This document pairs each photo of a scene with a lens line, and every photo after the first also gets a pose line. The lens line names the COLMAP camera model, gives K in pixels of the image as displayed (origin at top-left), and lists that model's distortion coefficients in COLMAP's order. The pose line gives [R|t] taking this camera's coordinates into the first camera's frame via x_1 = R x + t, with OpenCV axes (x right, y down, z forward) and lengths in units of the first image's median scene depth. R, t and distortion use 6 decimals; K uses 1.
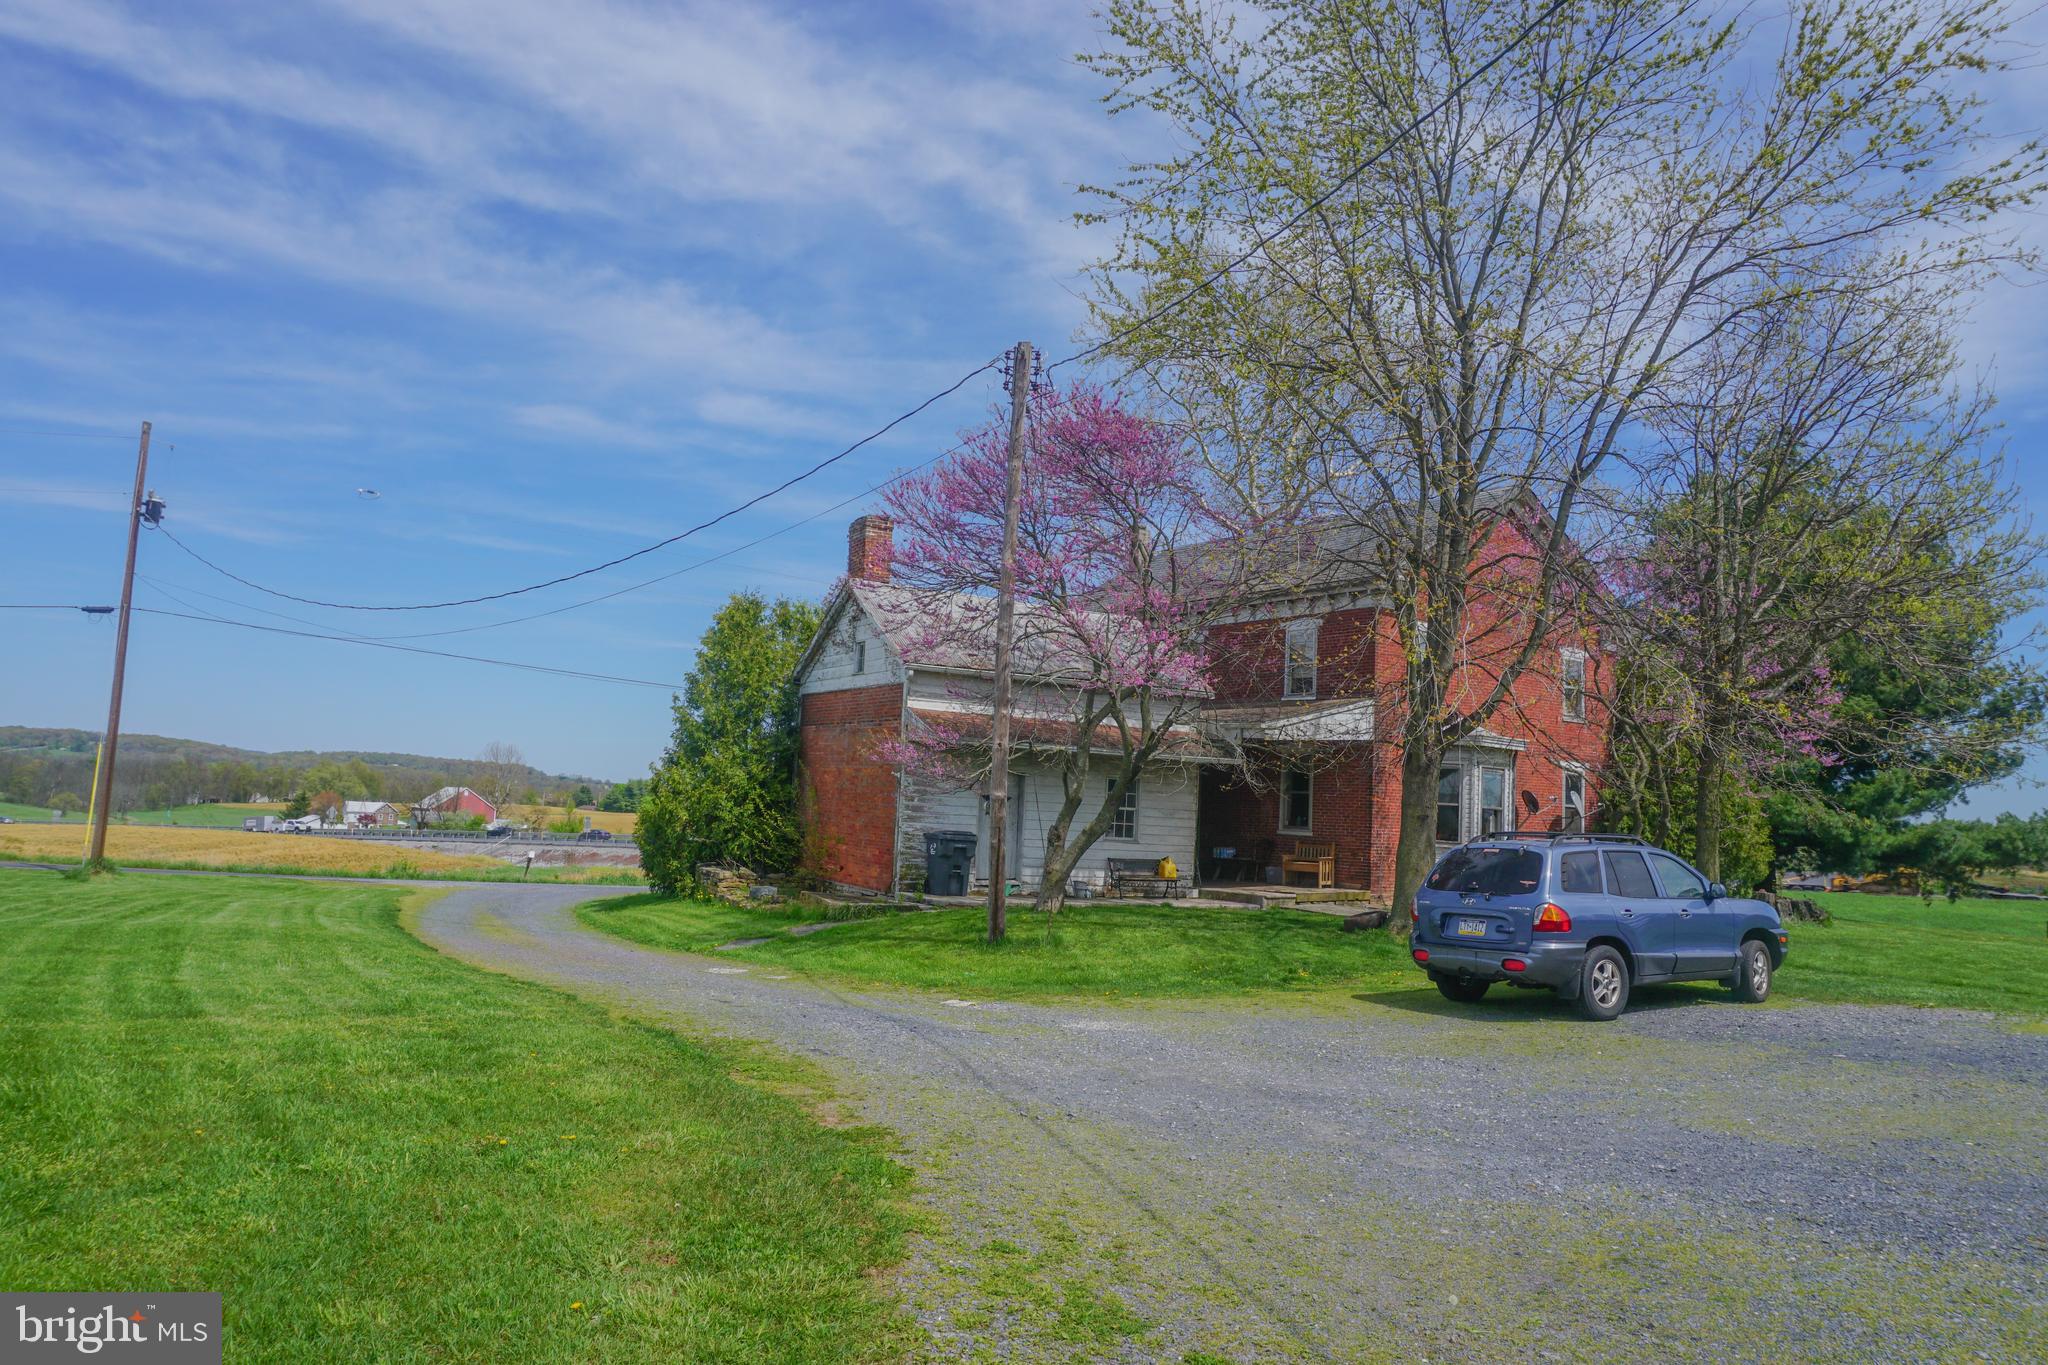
lens RADIAL K [[1394.7, 0, 1024.0], [0, 1394.7, 682.7], [0, 0, 1]] dist [-0.039109, 0.010251]
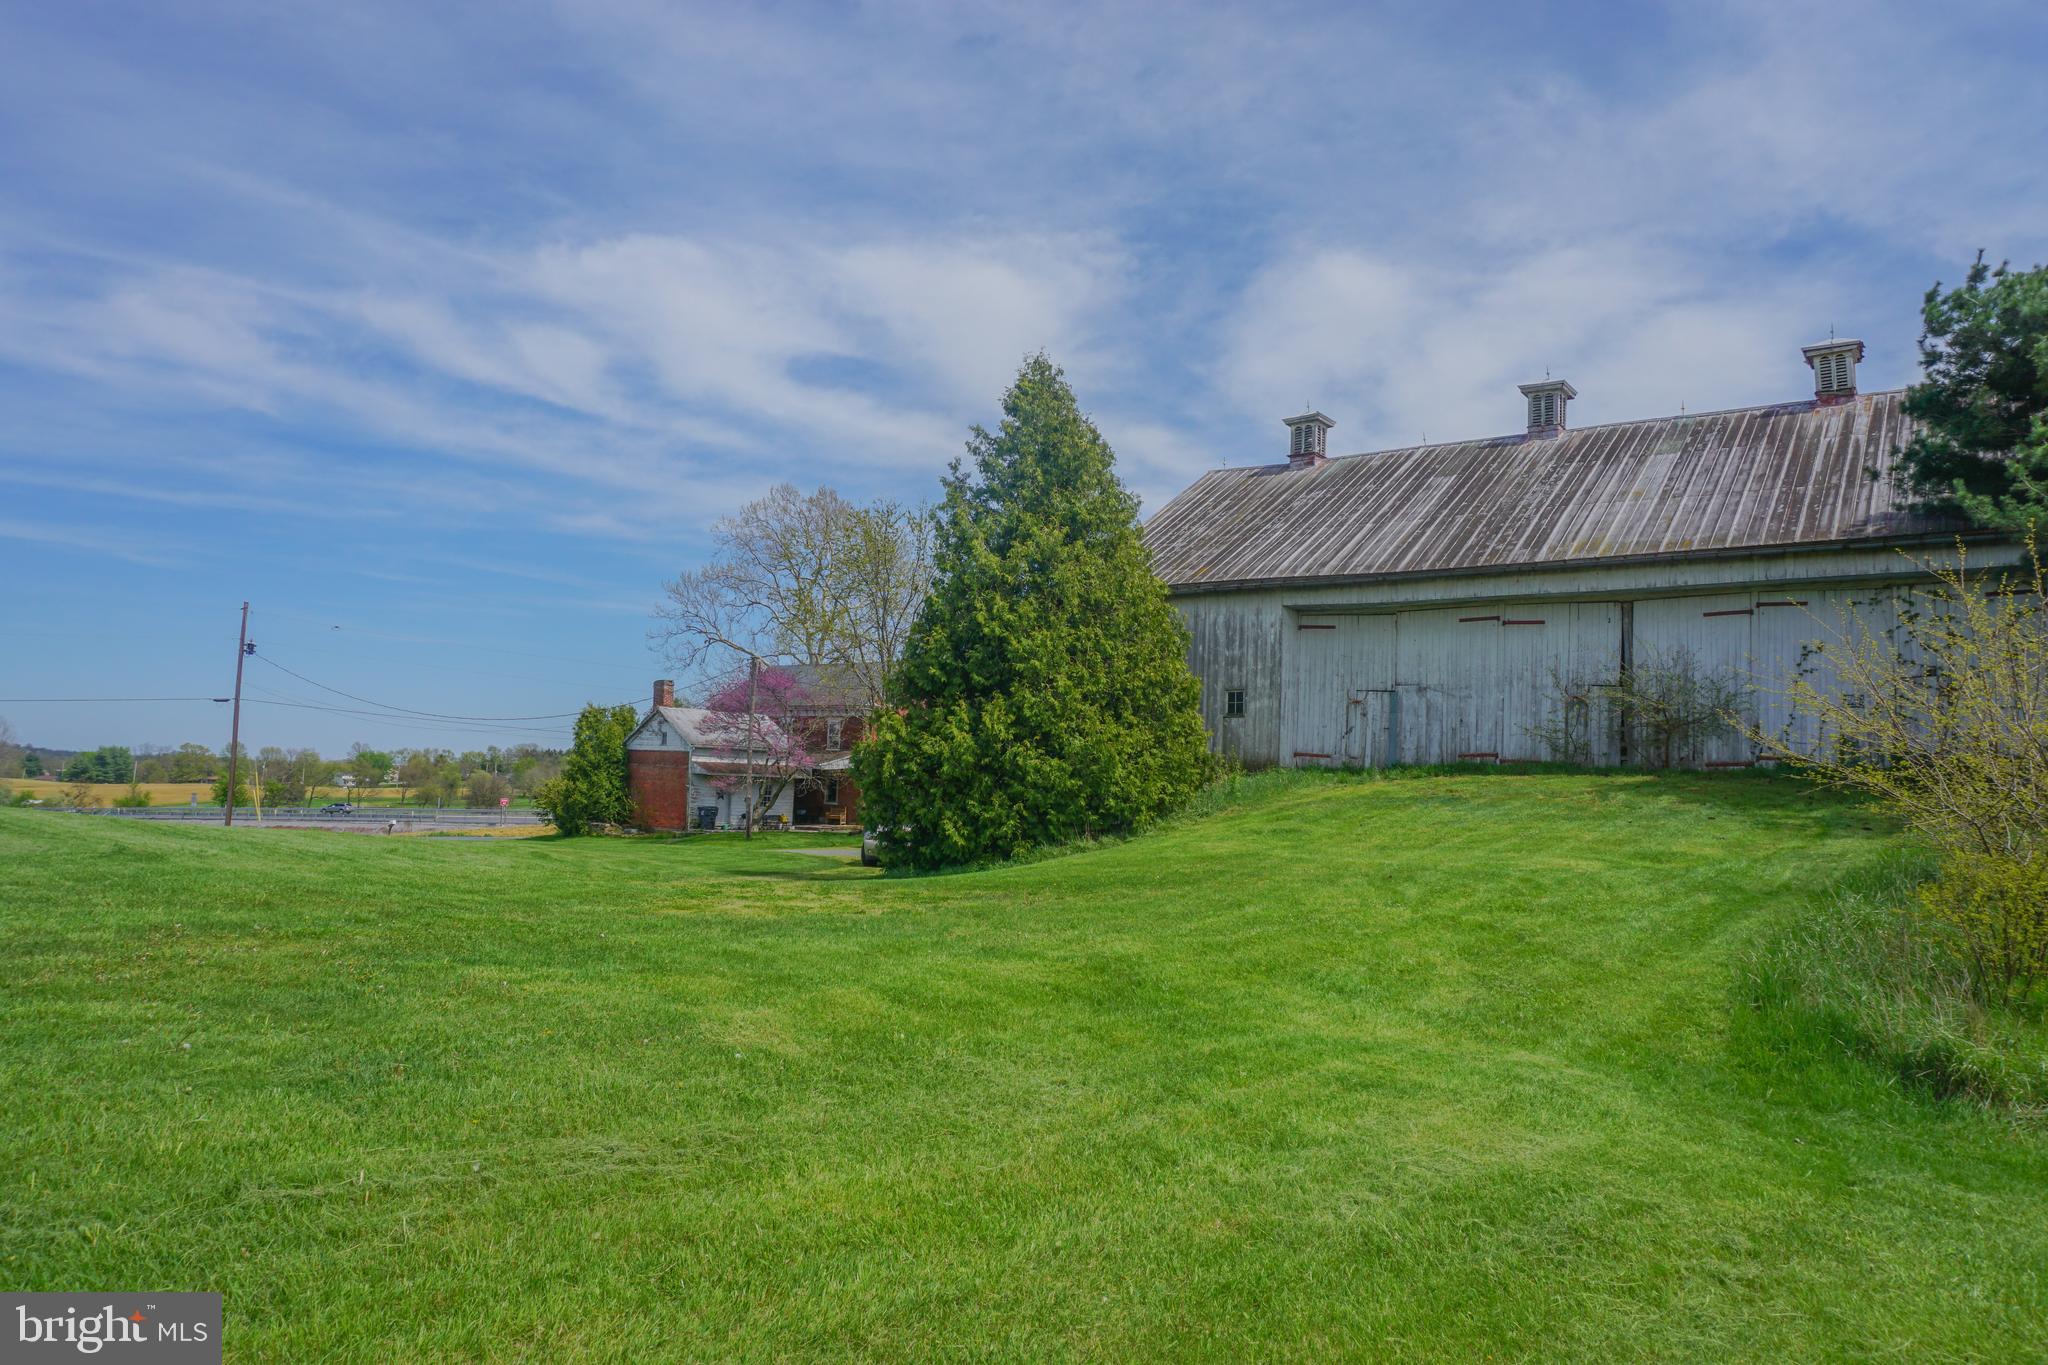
lens RADIAL K [[1394.7, 0, 1024.1], [0, 1394.7, 682.4], [0, 0, 1]] dist [-0.039109, 0.010251]
pose [[0.933915, 0.009651, 0.357366, -0.411225], [-0.020597, 0.999428, 0.026837, -0.201202], [-0.356902, -0.032424, 0.933579, -1.594150]]
